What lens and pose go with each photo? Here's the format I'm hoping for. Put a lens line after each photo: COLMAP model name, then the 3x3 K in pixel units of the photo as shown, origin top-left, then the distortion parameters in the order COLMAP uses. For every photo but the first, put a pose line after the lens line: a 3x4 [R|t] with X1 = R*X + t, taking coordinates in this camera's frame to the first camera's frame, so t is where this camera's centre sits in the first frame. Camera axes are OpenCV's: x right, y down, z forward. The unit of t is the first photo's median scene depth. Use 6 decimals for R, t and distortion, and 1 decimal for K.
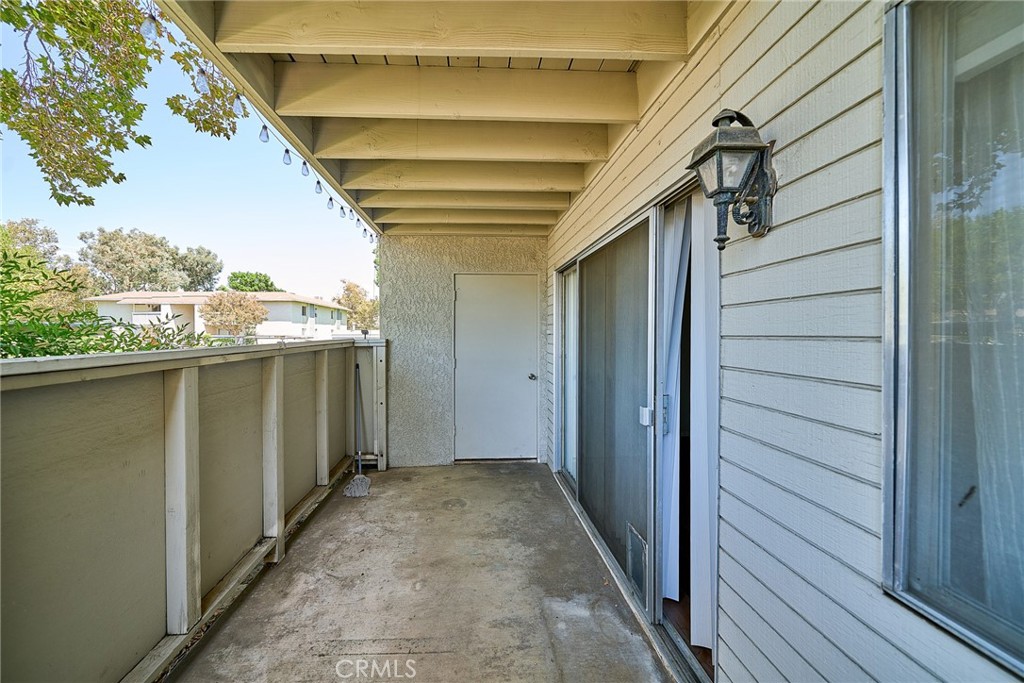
lens RADIAL K [[352.2, 0, 511.5], [0, 352.2, 338.5], [0, 0, 1]] dist [-0.000203, -0.000081]
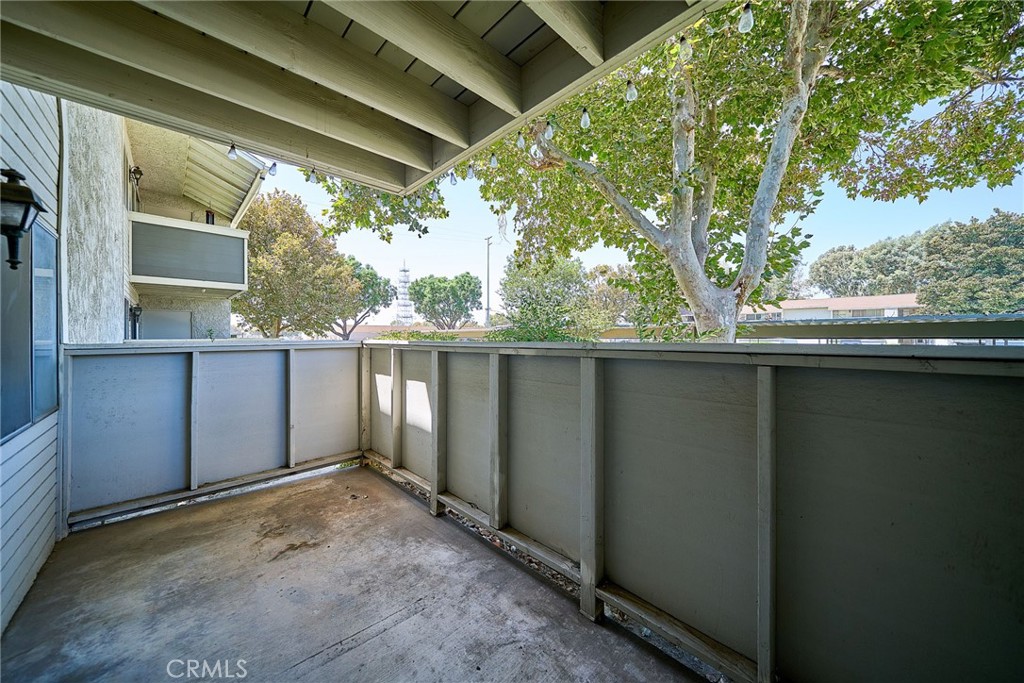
lens RADIAL K [[352.2, 0, 519.4], [0, 352.2, 337.7], [0, 0, 1]] dist [-0.000203, -0.000081]
pose [[-0.788994, 0.003119, -0.614393, -0.064290], [-0.003456, 0.999949, 0.009514, 0.000540], [0.614392, 0.009630, -0.788942, 1.820398]]
